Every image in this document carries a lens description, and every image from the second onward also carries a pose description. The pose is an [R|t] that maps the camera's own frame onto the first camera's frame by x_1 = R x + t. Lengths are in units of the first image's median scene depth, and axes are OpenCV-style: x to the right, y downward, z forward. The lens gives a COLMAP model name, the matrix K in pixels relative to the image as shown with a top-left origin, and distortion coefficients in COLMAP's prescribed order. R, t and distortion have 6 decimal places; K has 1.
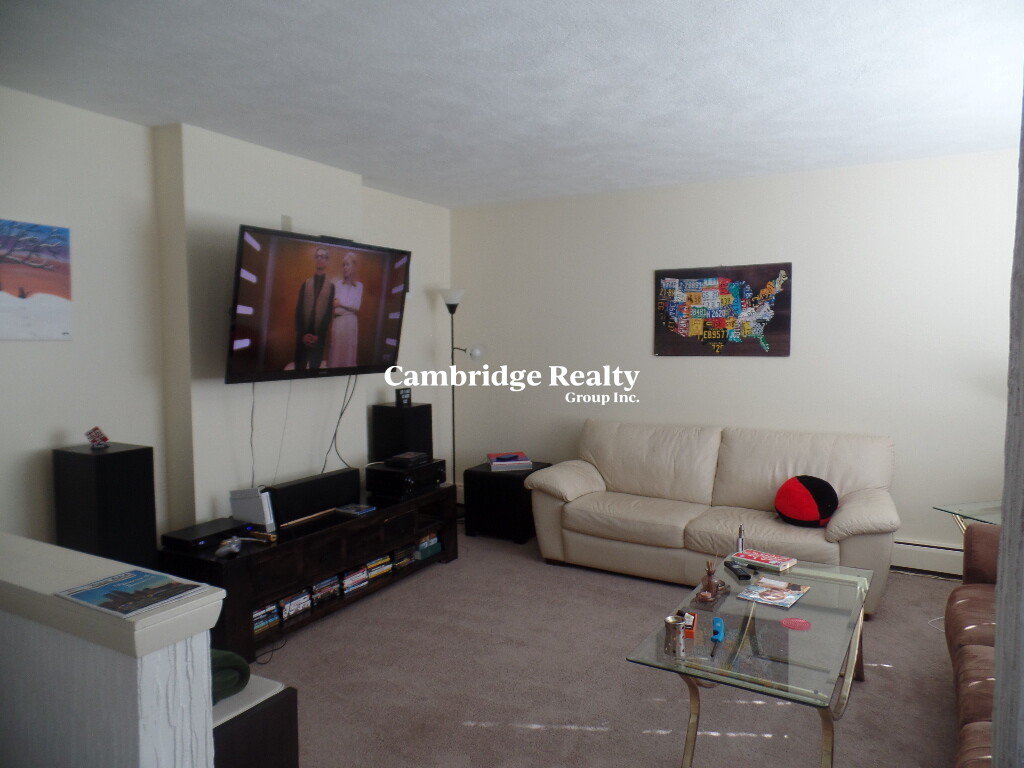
lens RADIAL K [[696.9, 0, 515.3], [0, 696.9, 381.8], [0, 0, 1]] dist [-0.007306, -0.001630]
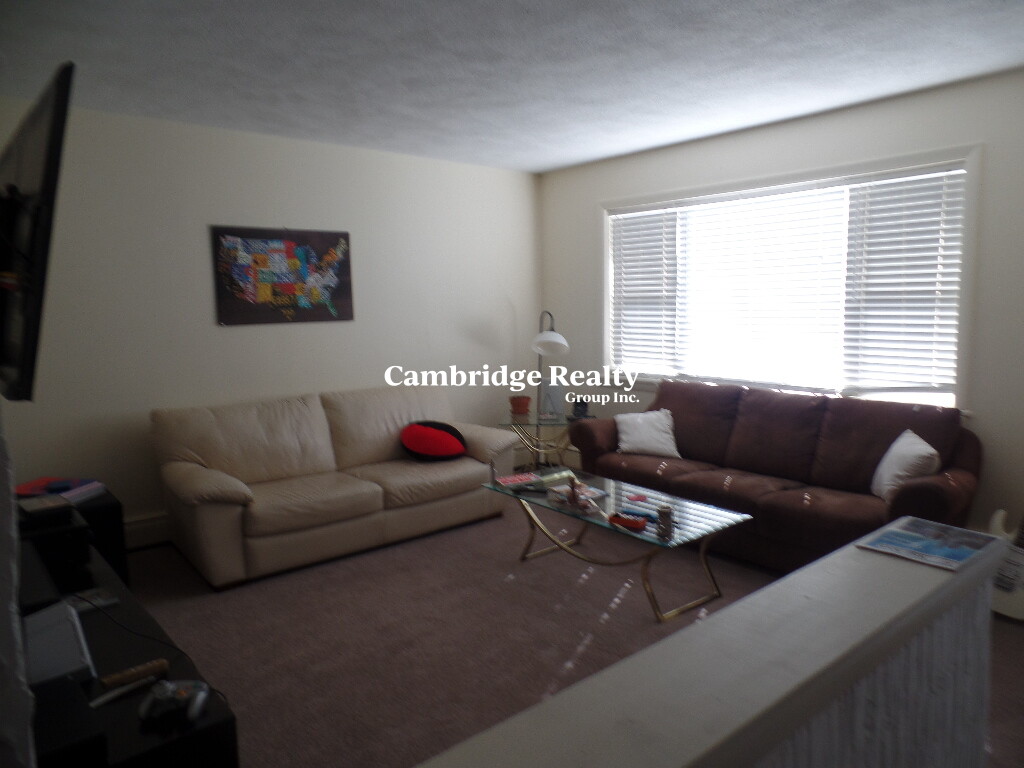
lens RADIAL K [[696.9, 0, 515.6], [0, 696.9, 386.2], [0, 0, 1]] dist [-0.007306, -0.001630]
pose [[0.337062, -0.114811, 0.934456, -0.524198], [0.076303, 0.992603, 0.094432, -0.017545], [-0.938385, 0.039473, 0.343329, 0.389172]]
